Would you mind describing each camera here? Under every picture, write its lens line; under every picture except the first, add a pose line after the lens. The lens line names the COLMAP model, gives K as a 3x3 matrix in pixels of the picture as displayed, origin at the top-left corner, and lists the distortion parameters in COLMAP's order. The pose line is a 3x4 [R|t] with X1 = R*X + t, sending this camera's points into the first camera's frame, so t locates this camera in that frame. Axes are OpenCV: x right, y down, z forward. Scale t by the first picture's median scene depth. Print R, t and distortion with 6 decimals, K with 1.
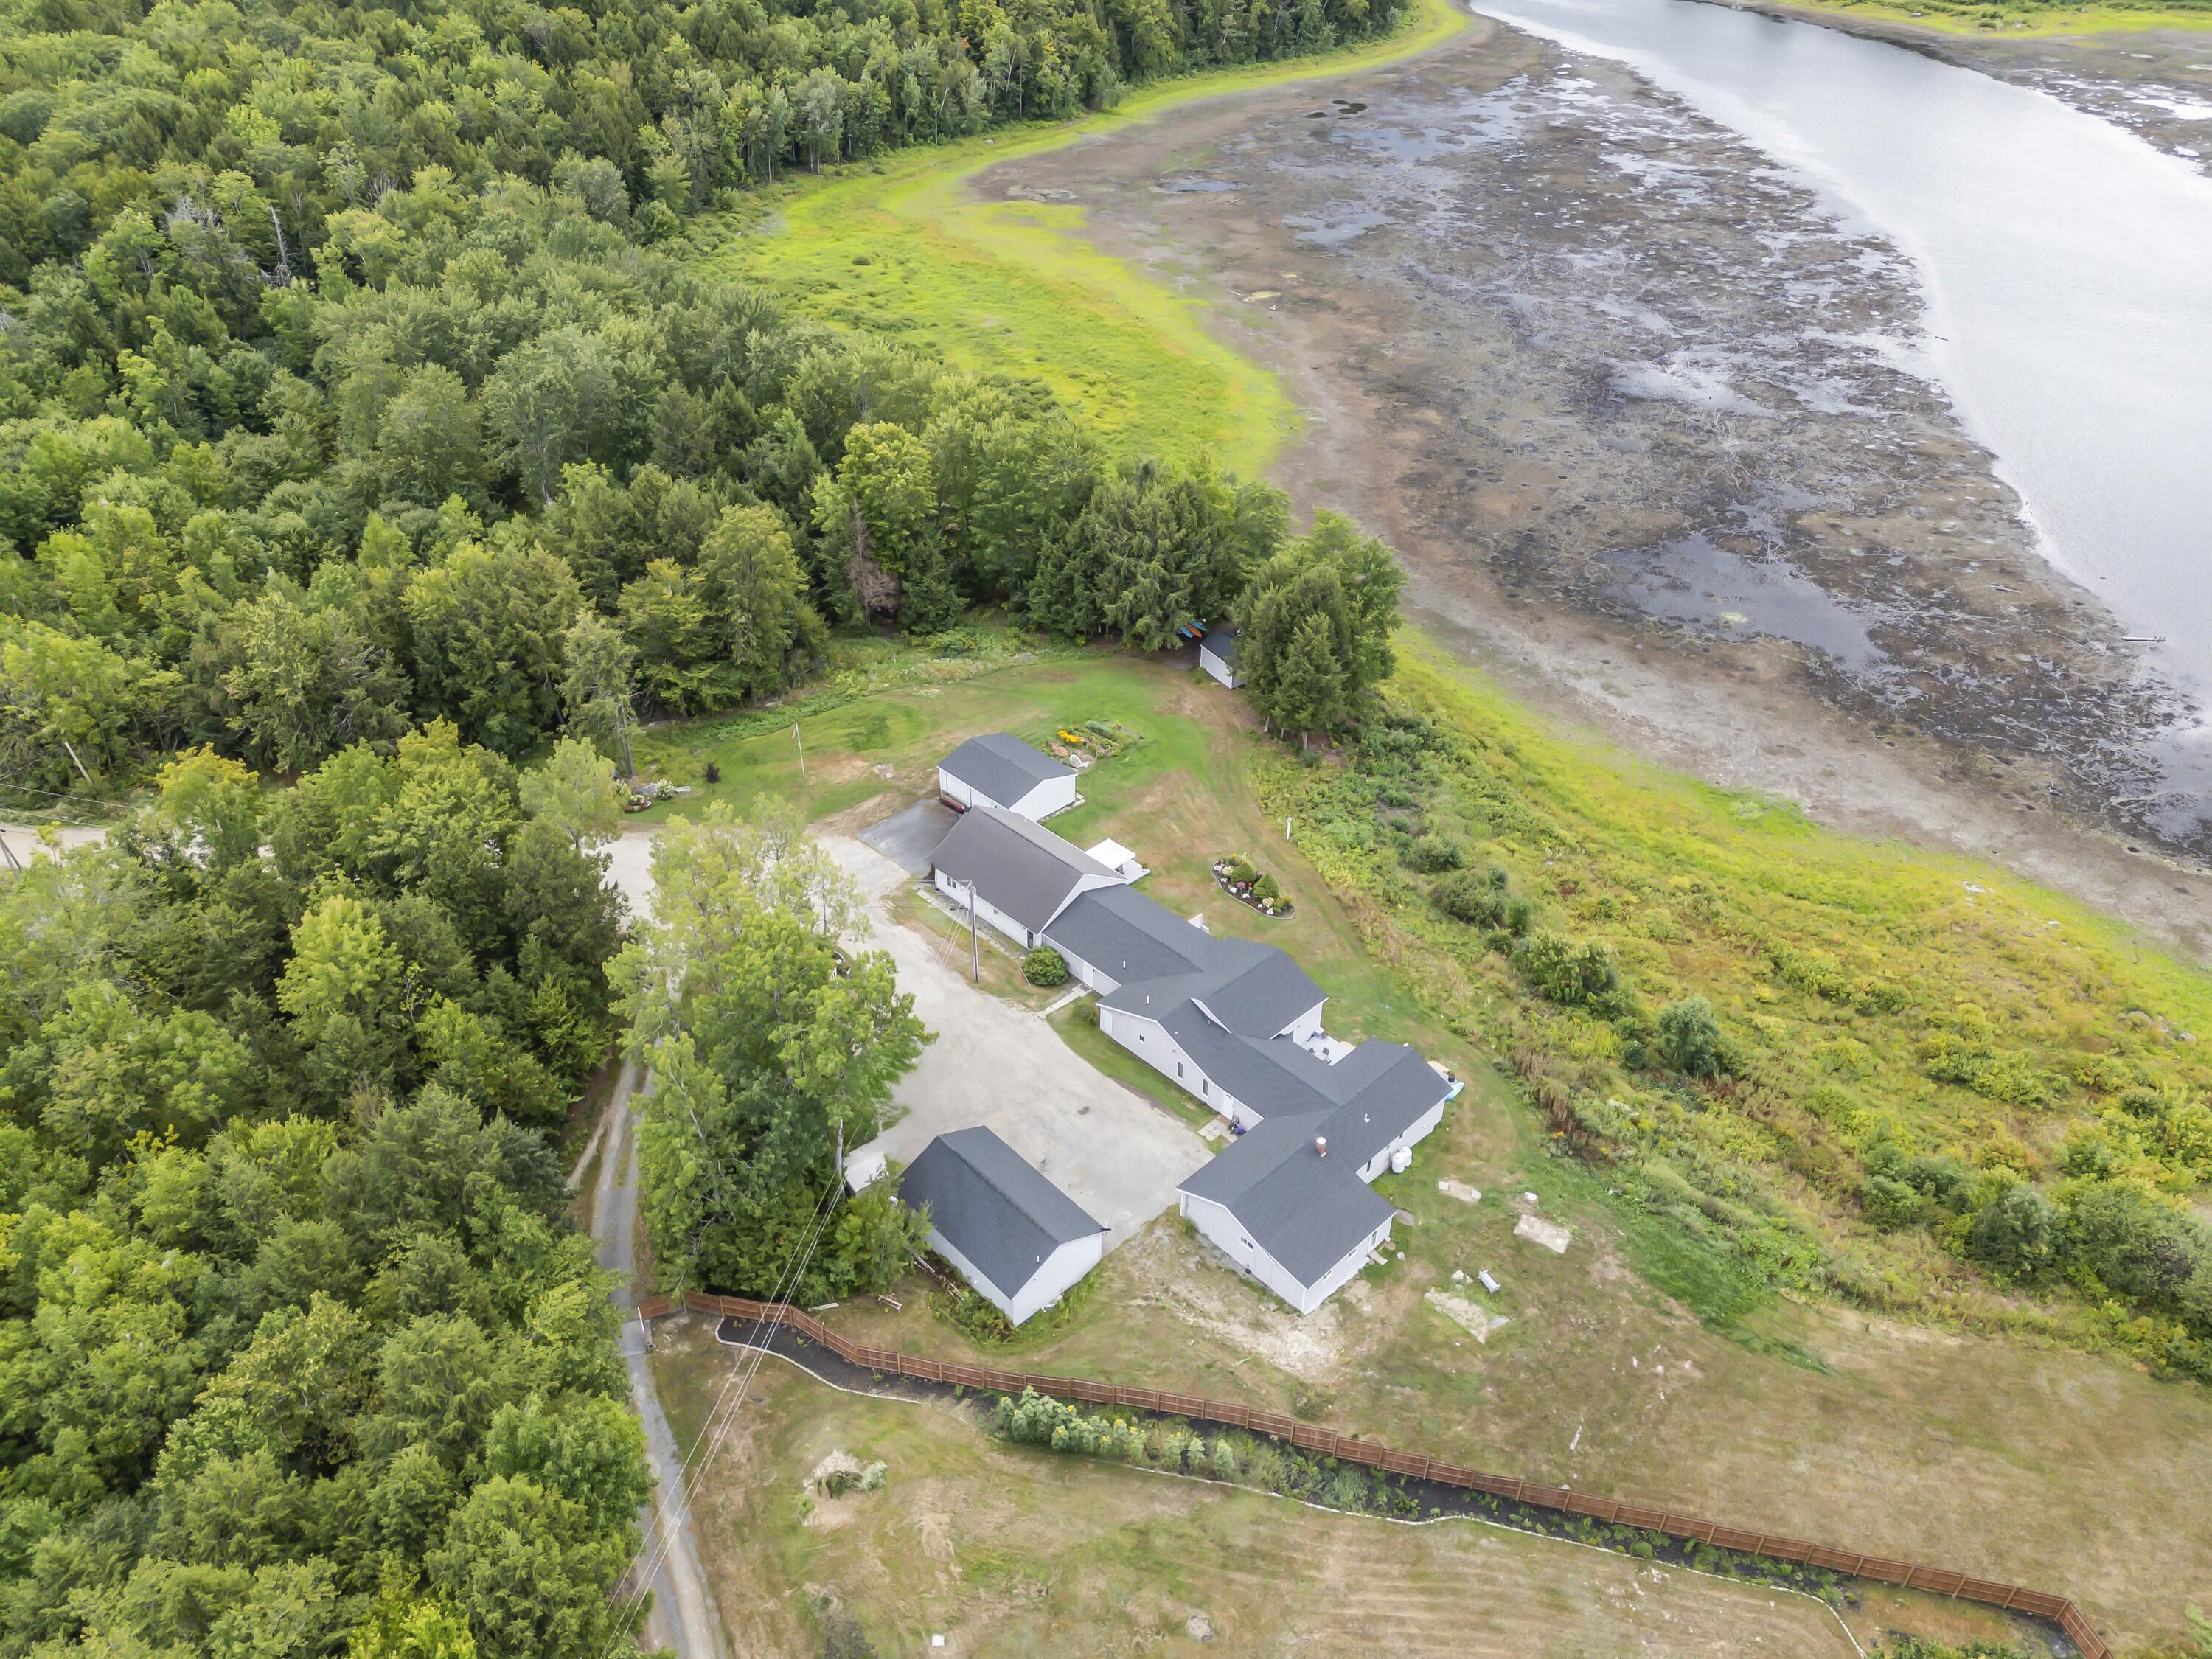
lens RADIAL K [[1626.1, 0, 1101.1], [0, 1626.1, 828.7], [0, 0, 1]] dist [0.072420, -0.061928]
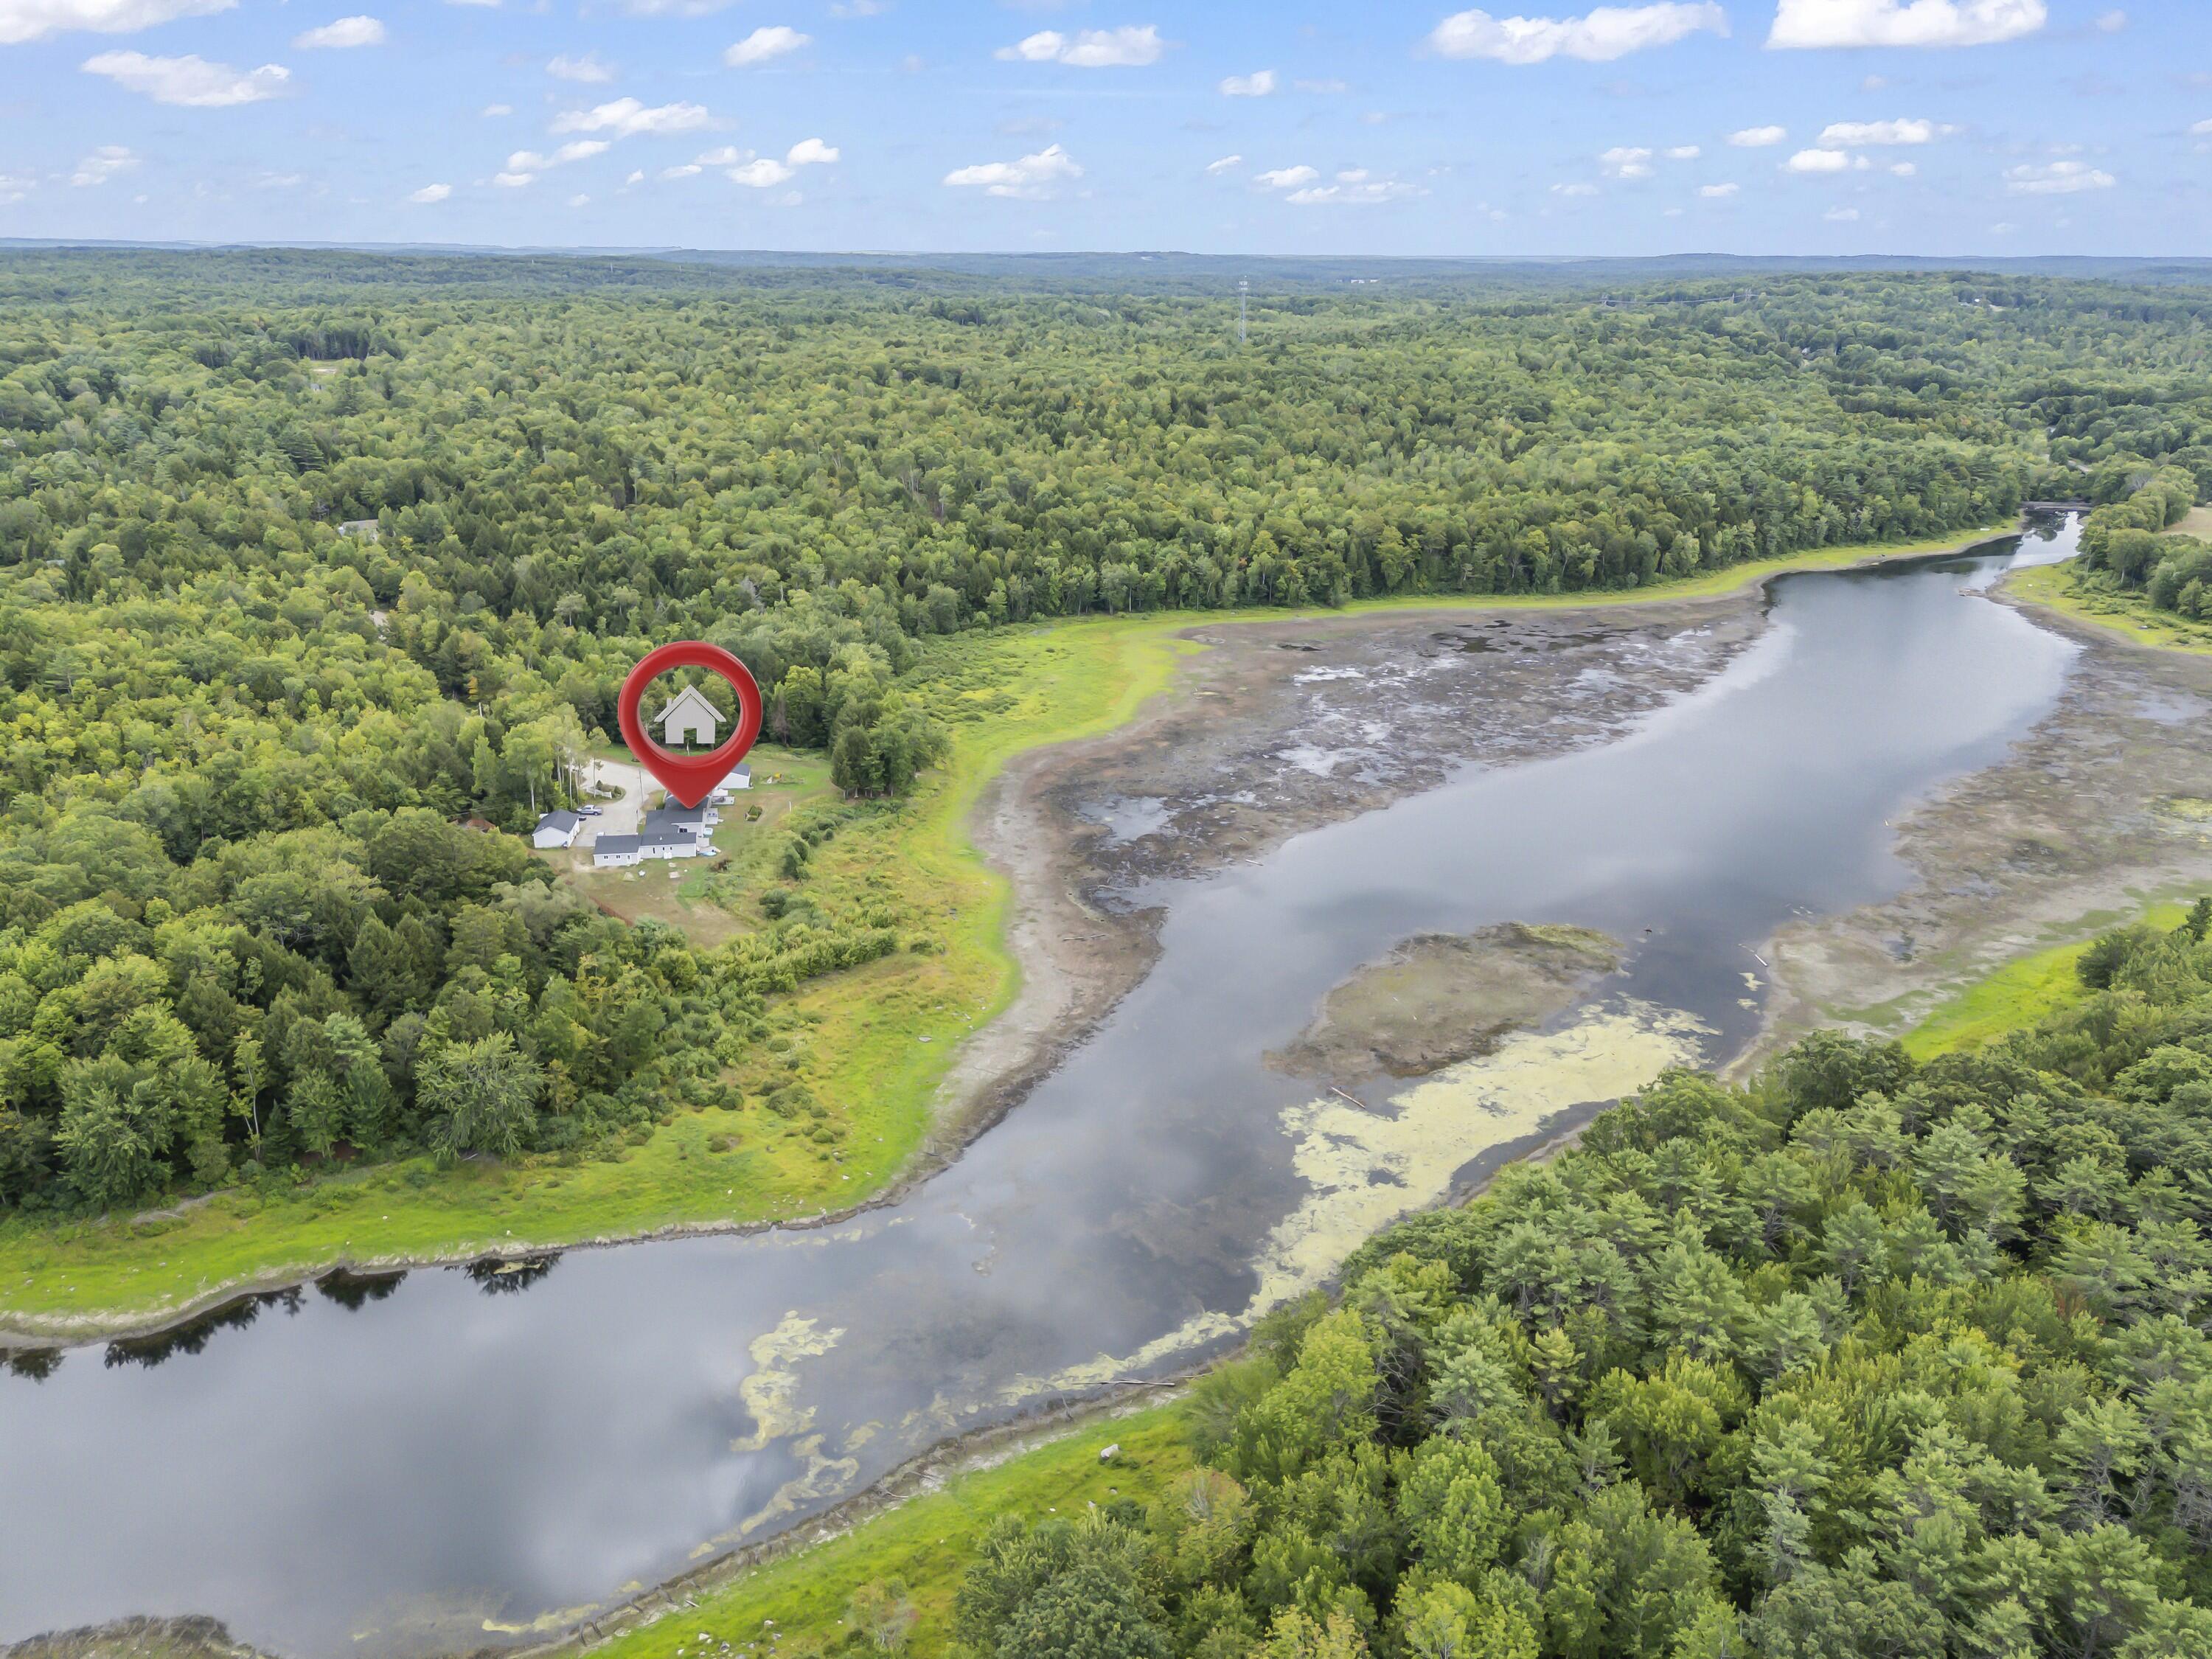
lens RADIAL K [[1626.1, 0, 1101.1], [0, 1626.1, 828.7], [0, 0, 1]] dist [0.072420, -0.061928]
pose [[0.805773, 0.177397, -0.565031, 2.707034], [-0.331142, 0.925957, -0.181519, 0.464644], [0.490993, 0.333368, 0.804855, -1.157260]]
